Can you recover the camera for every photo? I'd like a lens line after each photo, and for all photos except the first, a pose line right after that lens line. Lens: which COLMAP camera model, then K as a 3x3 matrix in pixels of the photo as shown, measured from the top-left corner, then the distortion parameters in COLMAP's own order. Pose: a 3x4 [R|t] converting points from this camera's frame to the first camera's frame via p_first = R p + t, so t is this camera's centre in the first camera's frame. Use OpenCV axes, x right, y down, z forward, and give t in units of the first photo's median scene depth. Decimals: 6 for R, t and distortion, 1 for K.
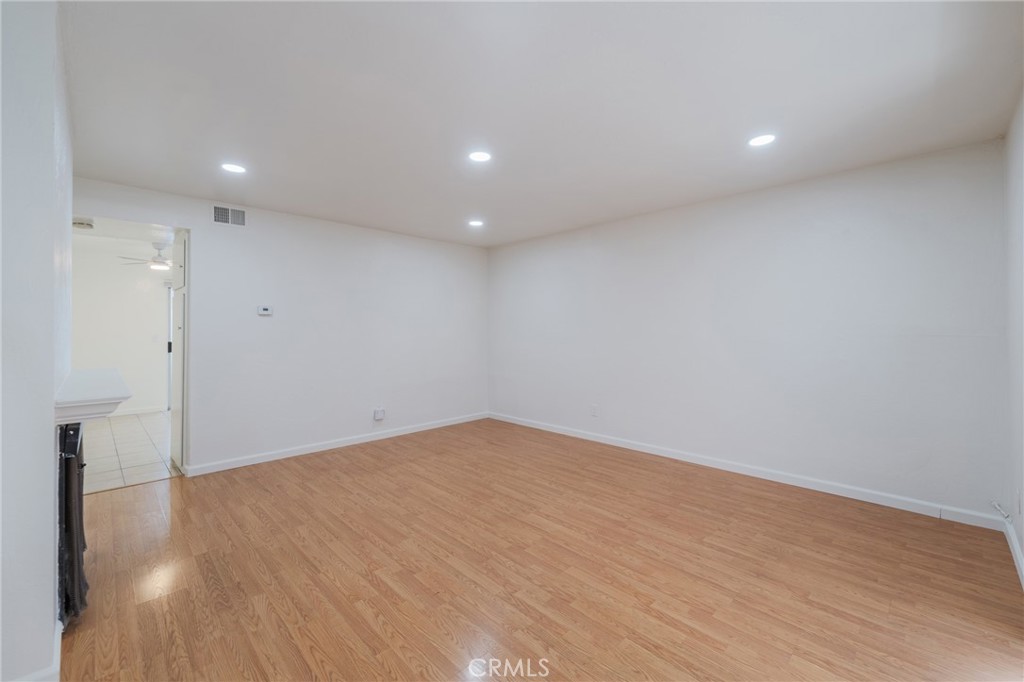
lens RADIAL K [[413.9, 0, 511.1], [0, 413.9, 333.7], [0, 0, 1]] dist [-0.000531, 0.000188]
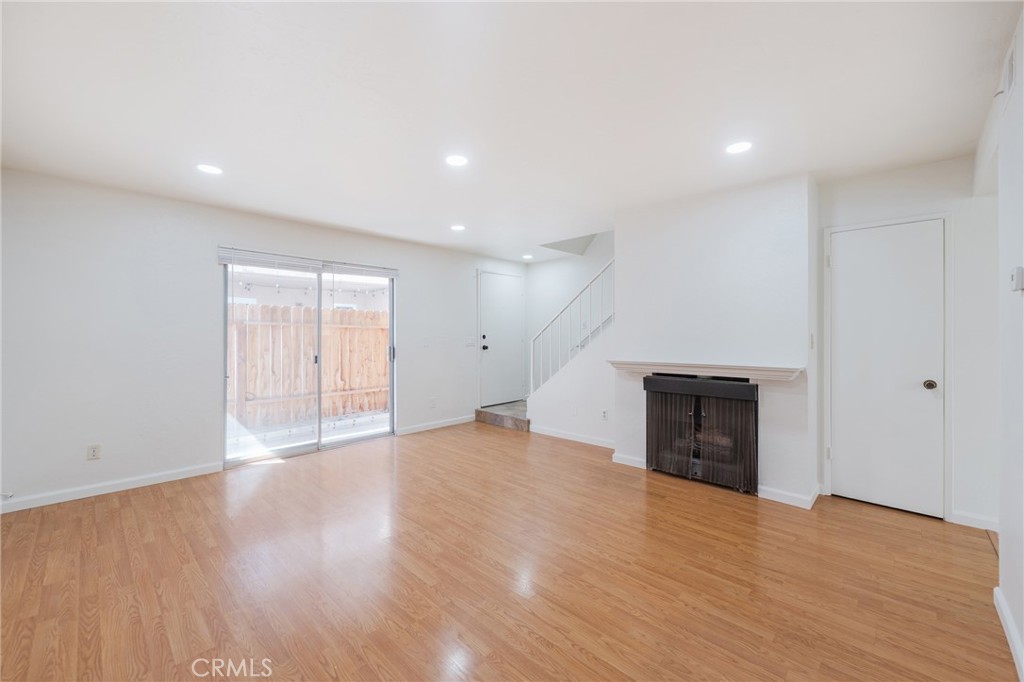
lens RADIAL K [[413.9, 0, 514.1], [0, 413.9, 336.4], [0, 0, 1]] dist [-0.000531, 0.000188]
pose [[-0.999418, 0.005692, -0.033644, -0.184462], [0.005177, 0.999869, 0.015355, -0.017935], [0.033727, 0.015172, -0.999316, 2.060401]]
